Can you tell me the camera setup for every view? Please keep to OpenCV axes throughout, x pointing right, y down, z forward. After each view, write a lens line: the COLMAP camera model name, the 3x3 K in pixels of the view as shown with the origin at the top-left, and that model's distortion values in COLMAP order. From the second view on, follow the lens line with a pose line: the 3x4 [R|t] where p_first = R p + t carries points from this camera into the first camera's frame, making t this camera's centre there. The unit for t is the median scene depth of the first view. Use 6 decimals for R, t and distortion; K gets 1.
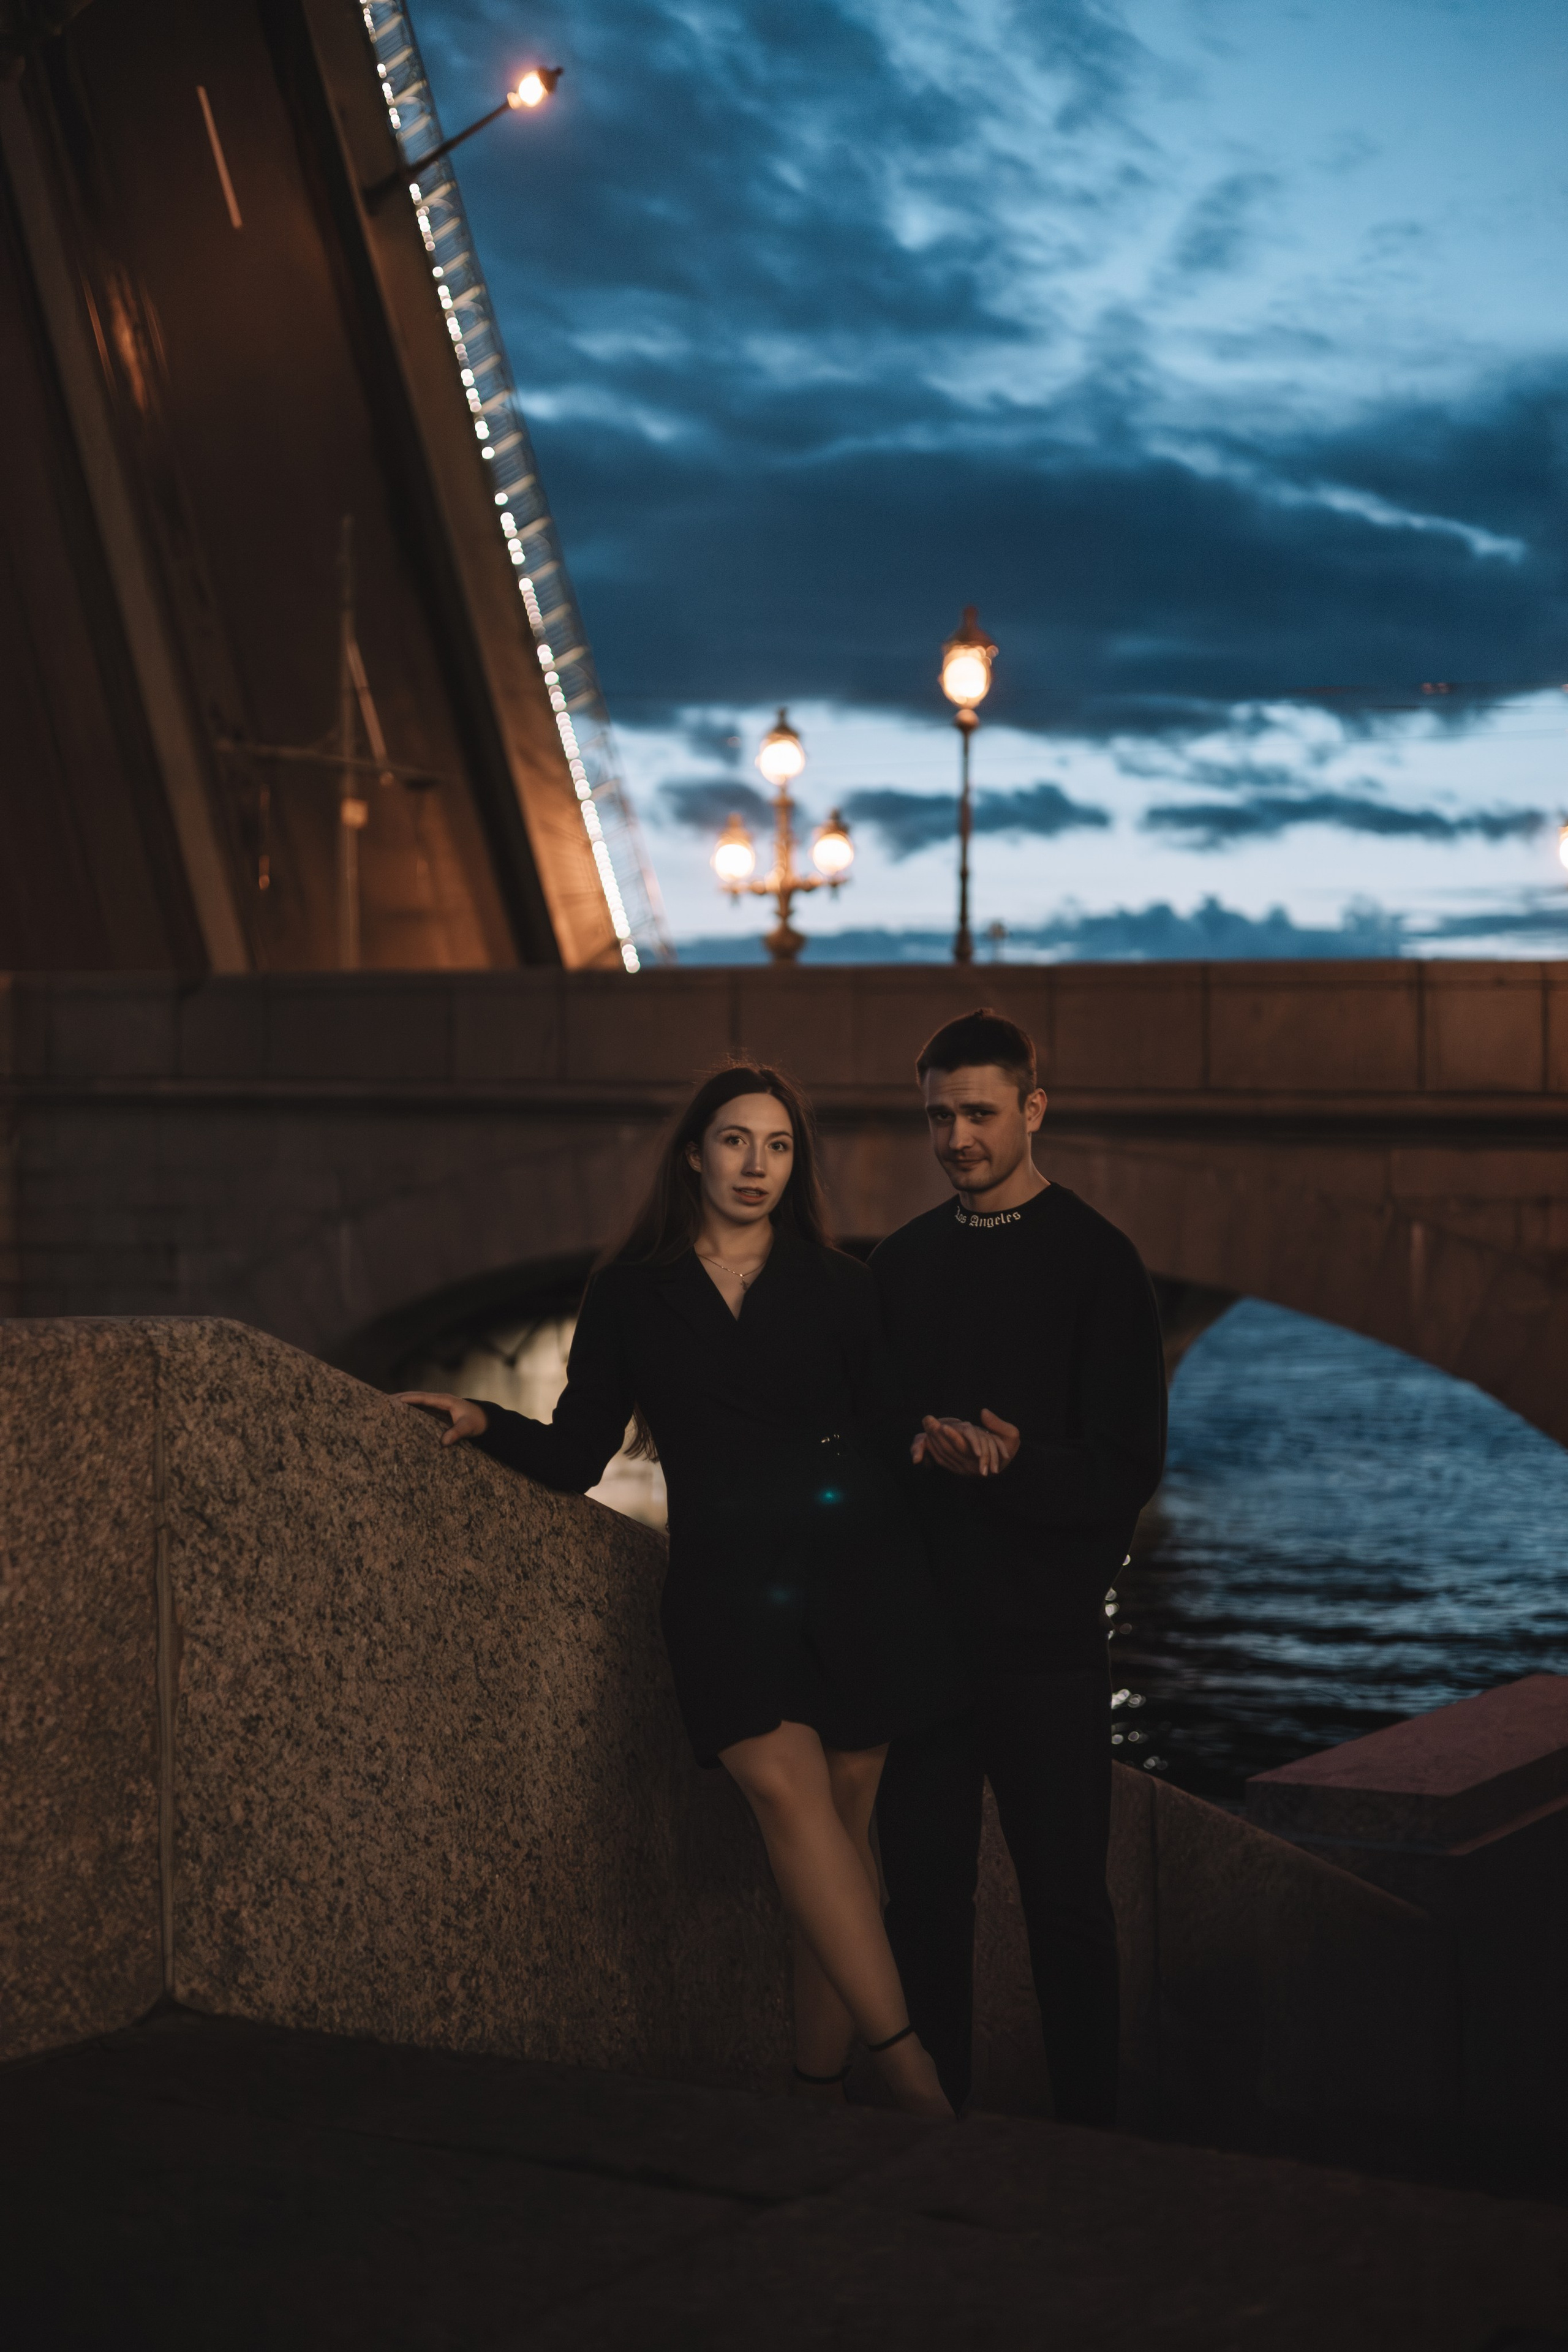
lens RADIAL K [[3270.6, 0, 784.0], [0, 3270.6, 1176.0], [0, 0, 1]] dist [0.003307, 0.076029]
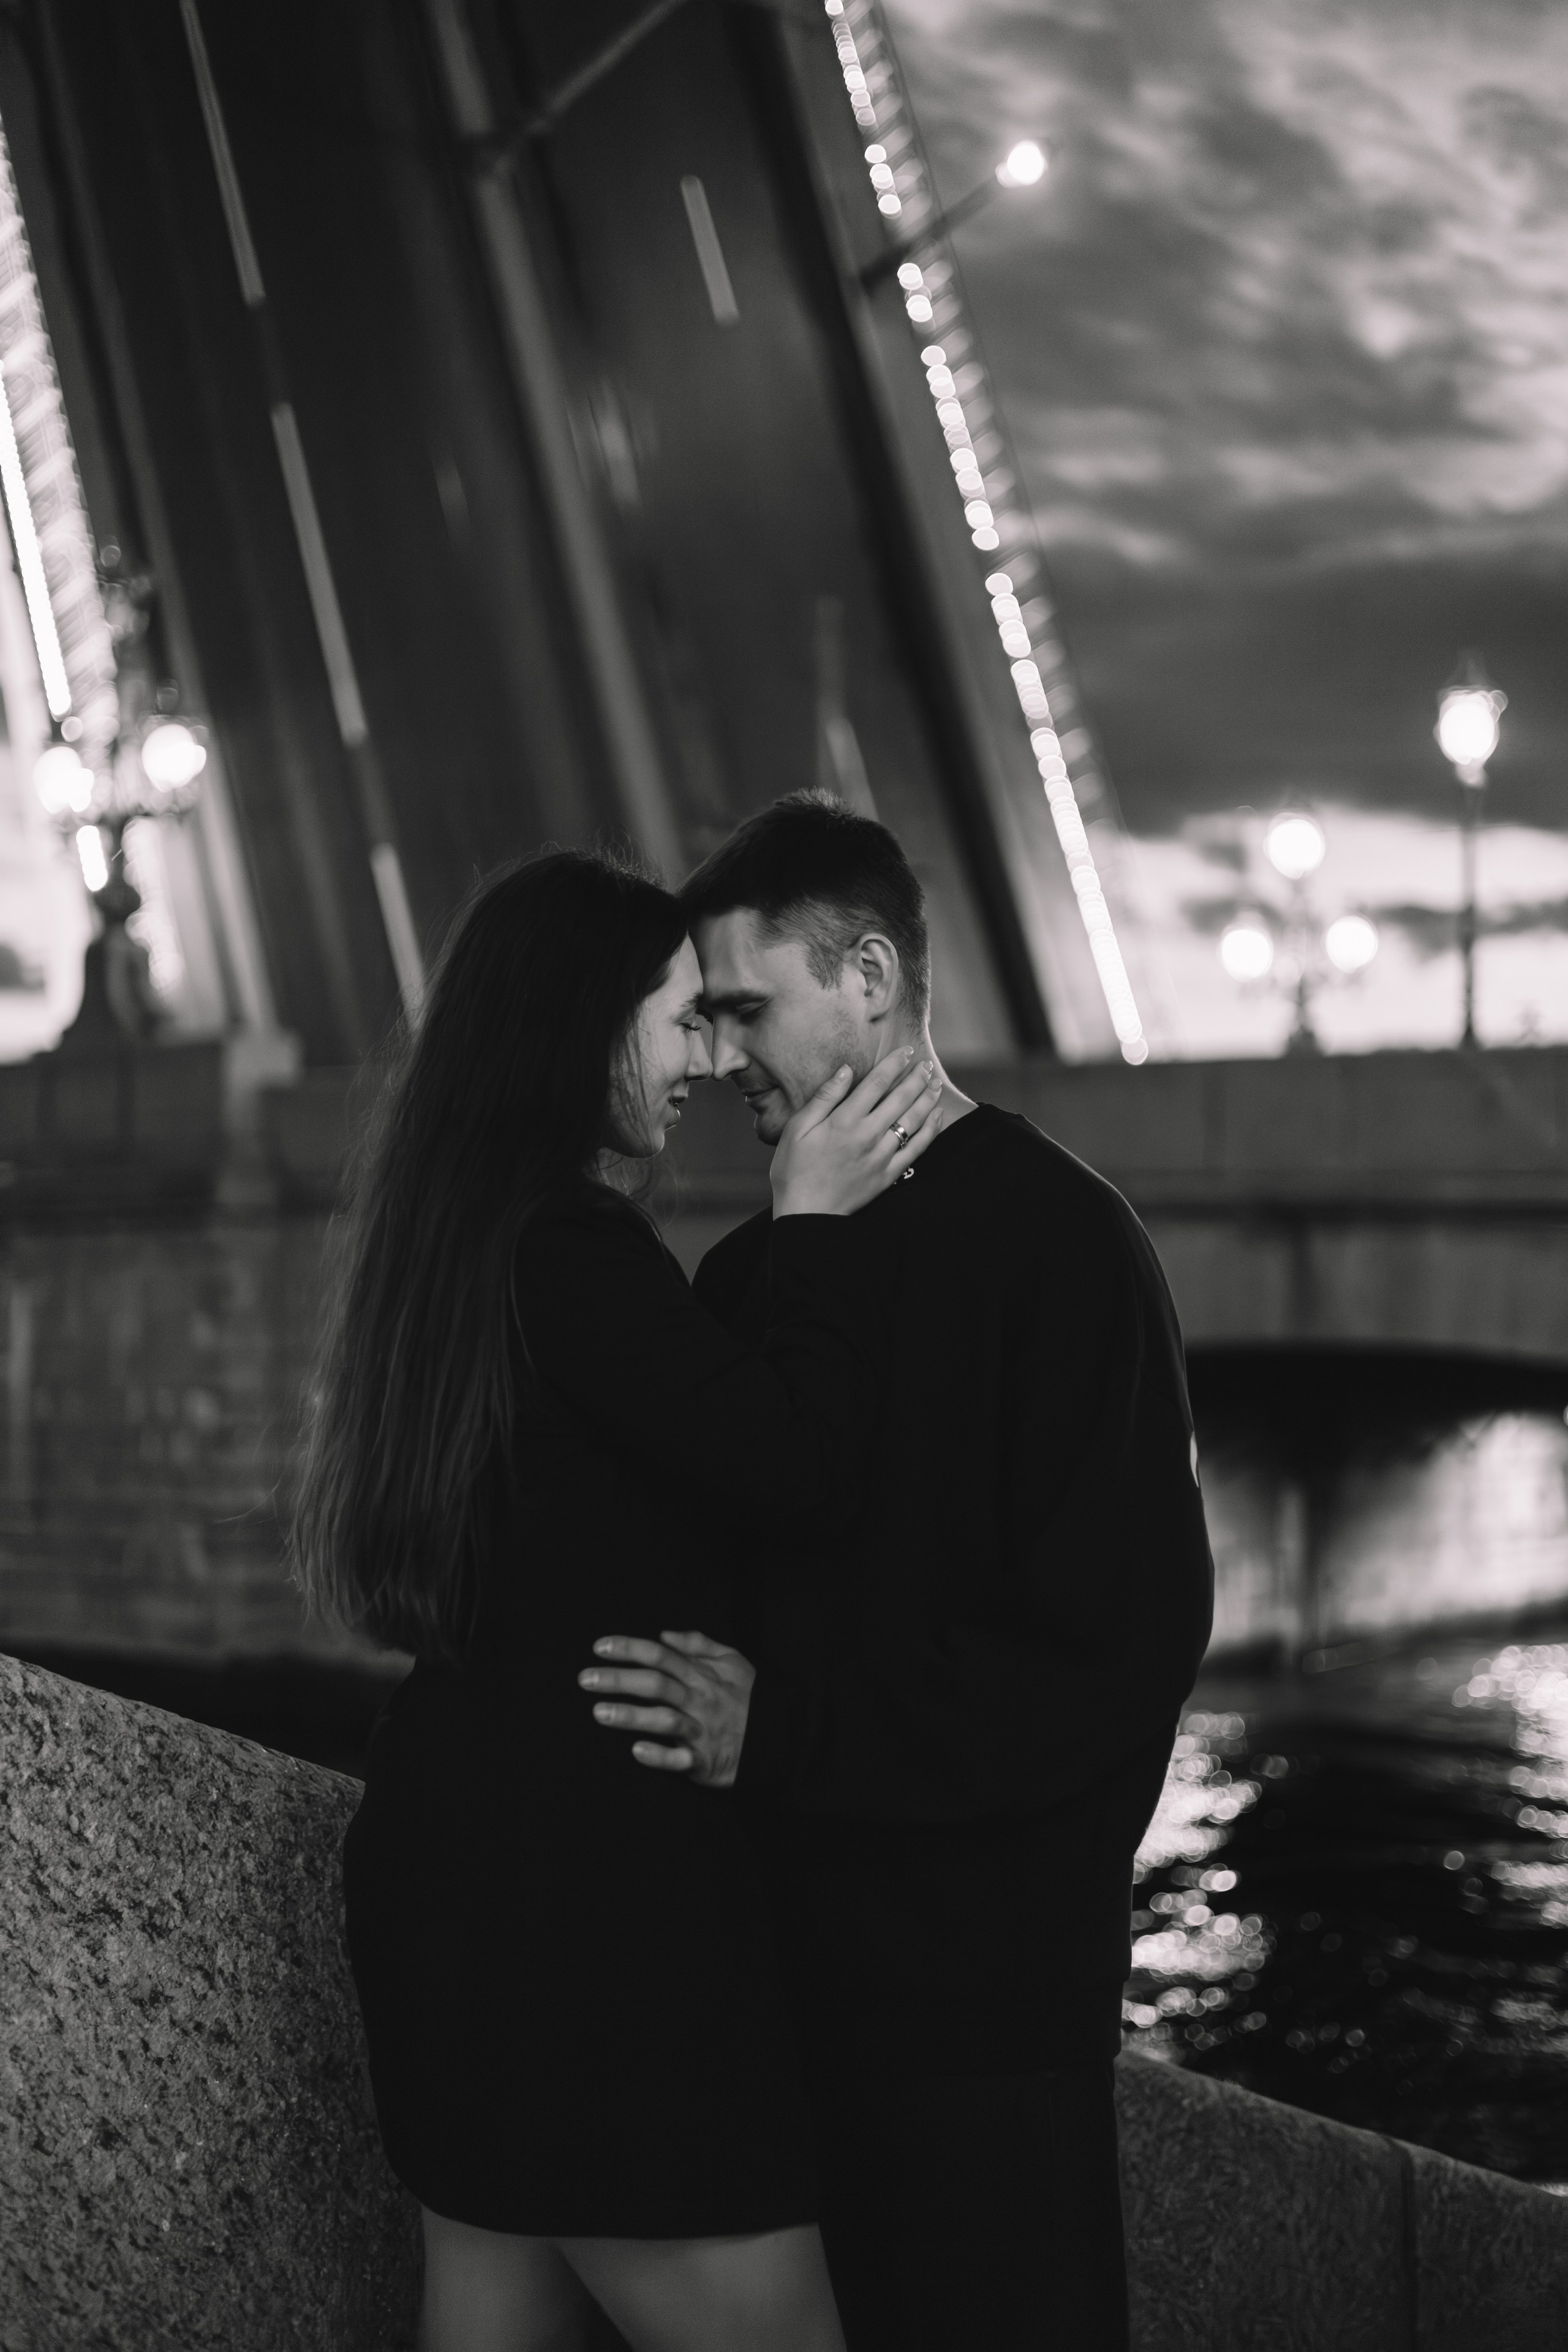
lens RADIAL K [[3307.5, 0, 787.6], [0, 3307.5, 1206.6], [0, 0, 1]] dist [0.021848, -0.029061]
pose [[0.986411, -0.008728, -0.164064, 0.011323], [0.004238, 0.999607, -0.027701, 0.002614], [0.164241, 0.026629, 0.986061, 0.040391]]
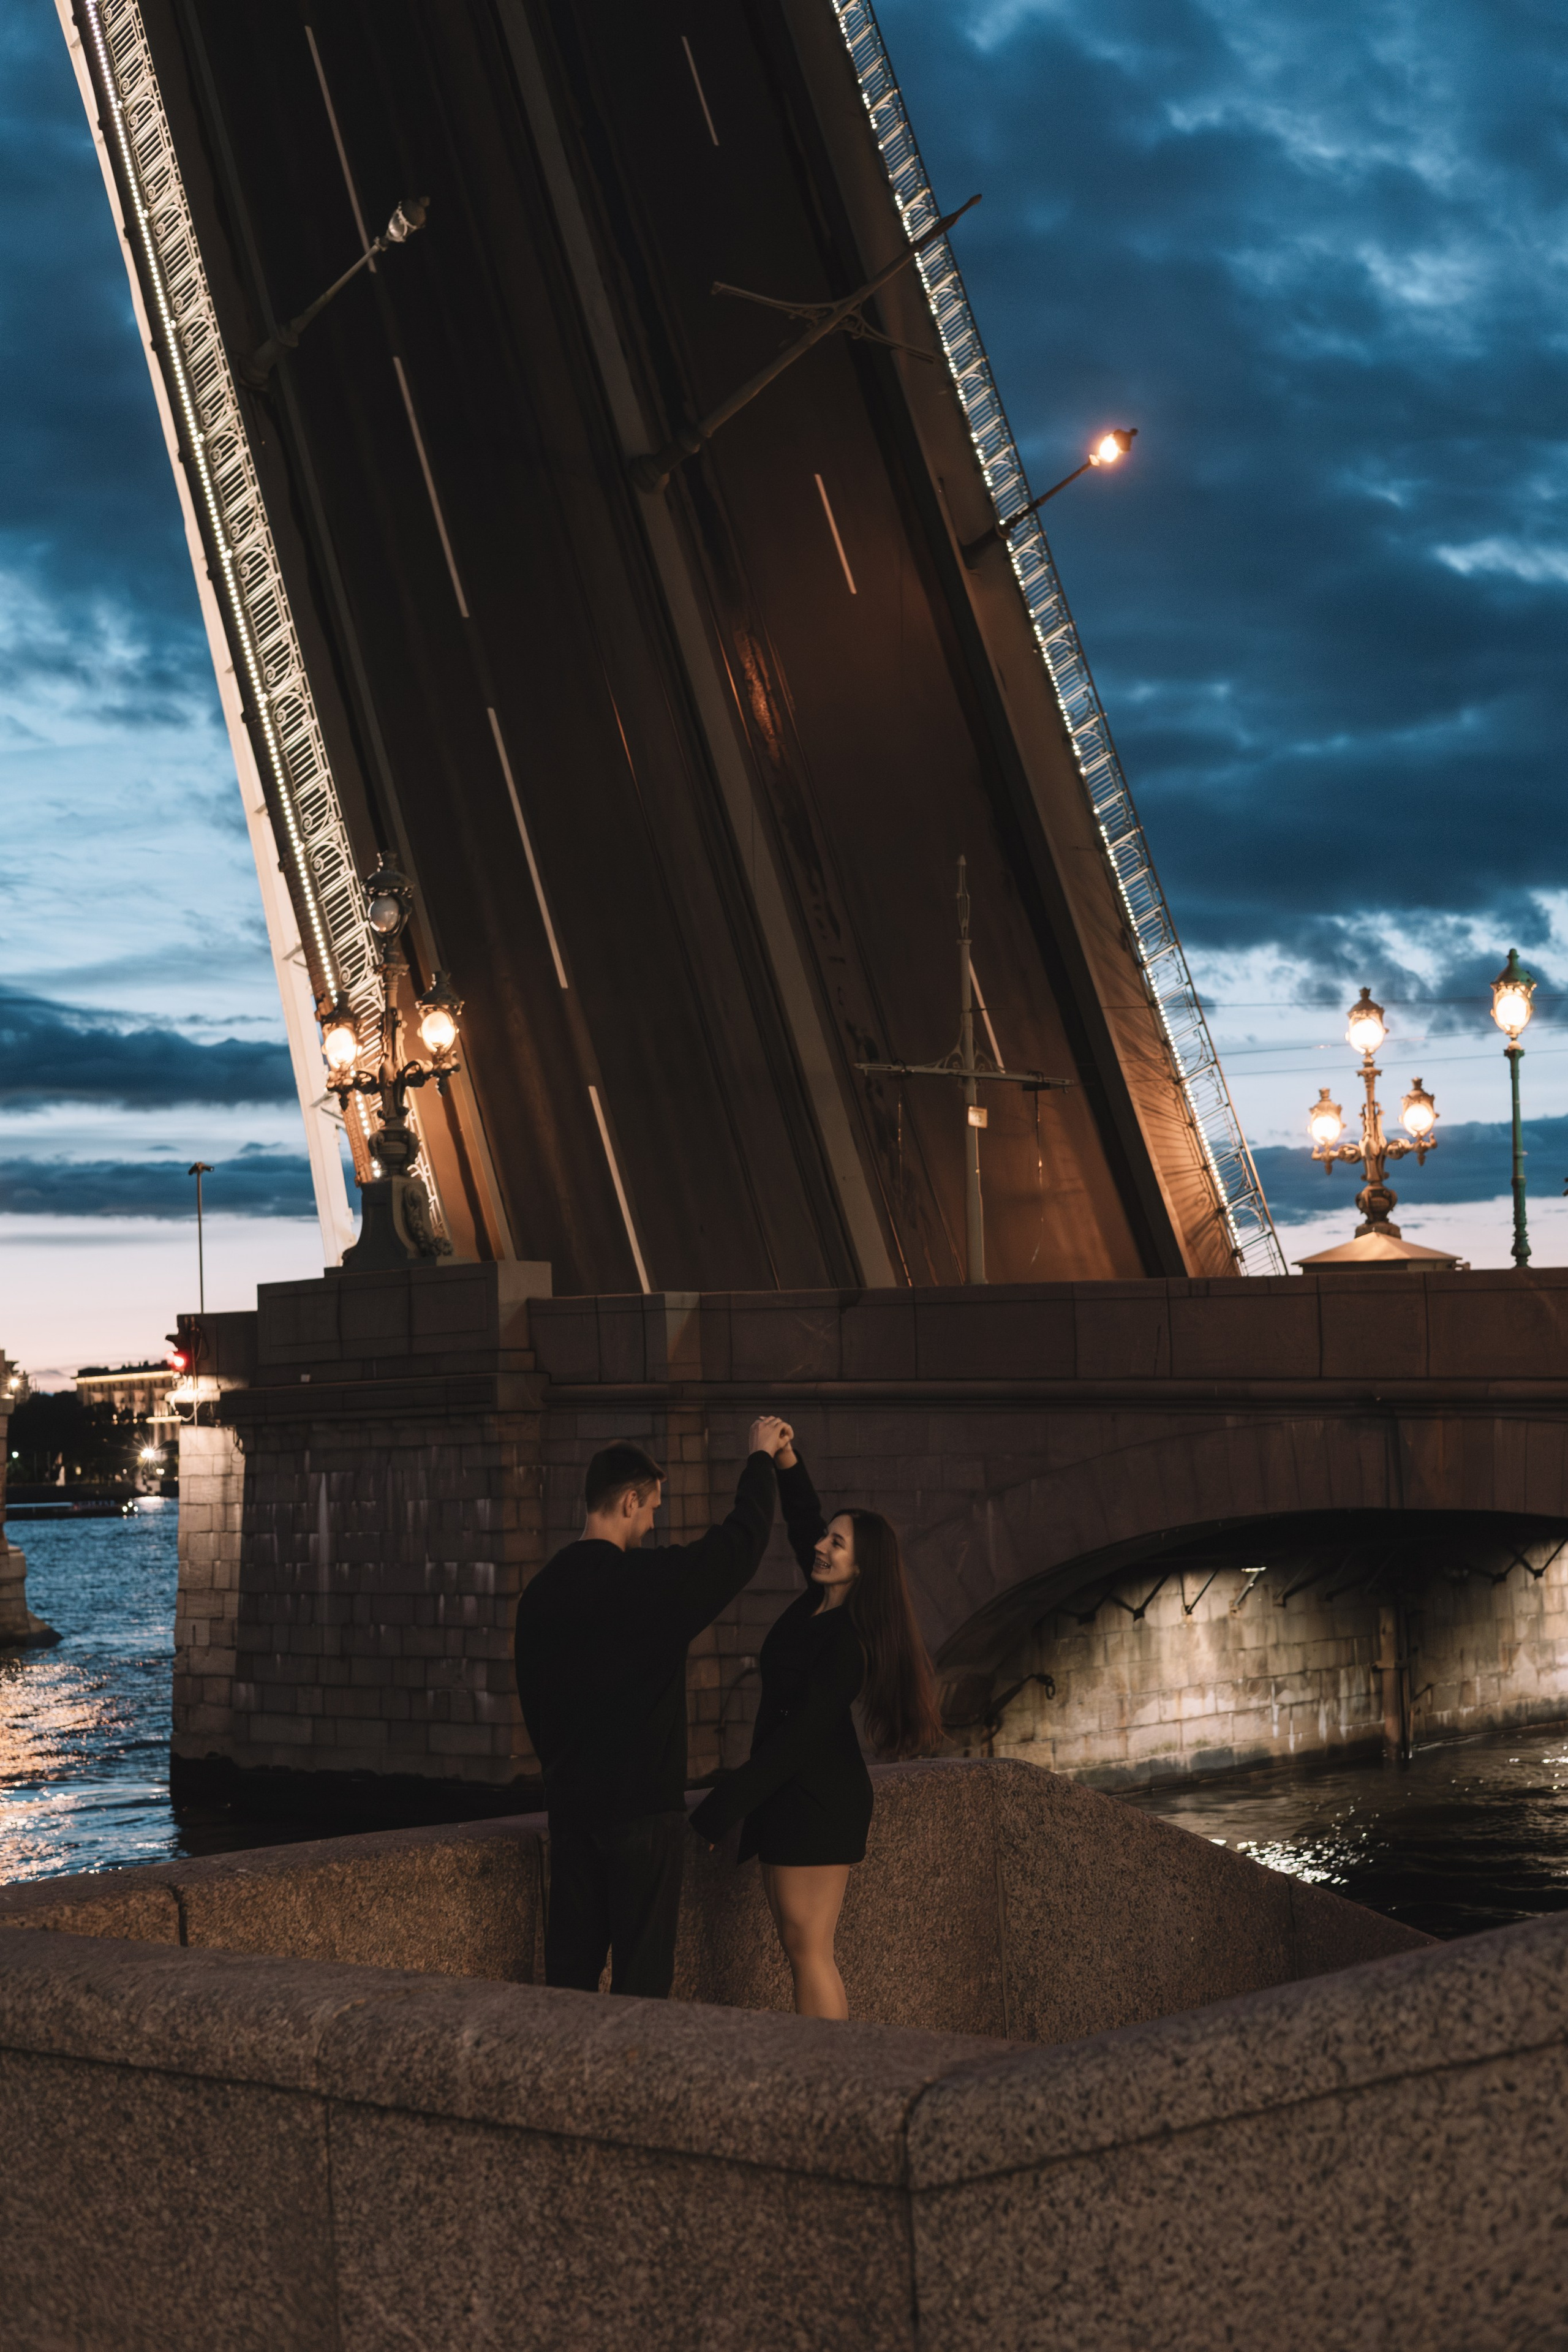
lens RADIAL K [[3270.6, 0, 784.0], [0, 3270.6, 1176.0], [0, 0, 1]] dist [0.003307, 0.076029]
pose [[0.981687, -0.045790, -0.184915, 0.008988], [0.033803, 0.997149, -0.067464, -0.016706], [0.187477, 0.059978, 0.980436, -0.102911]]
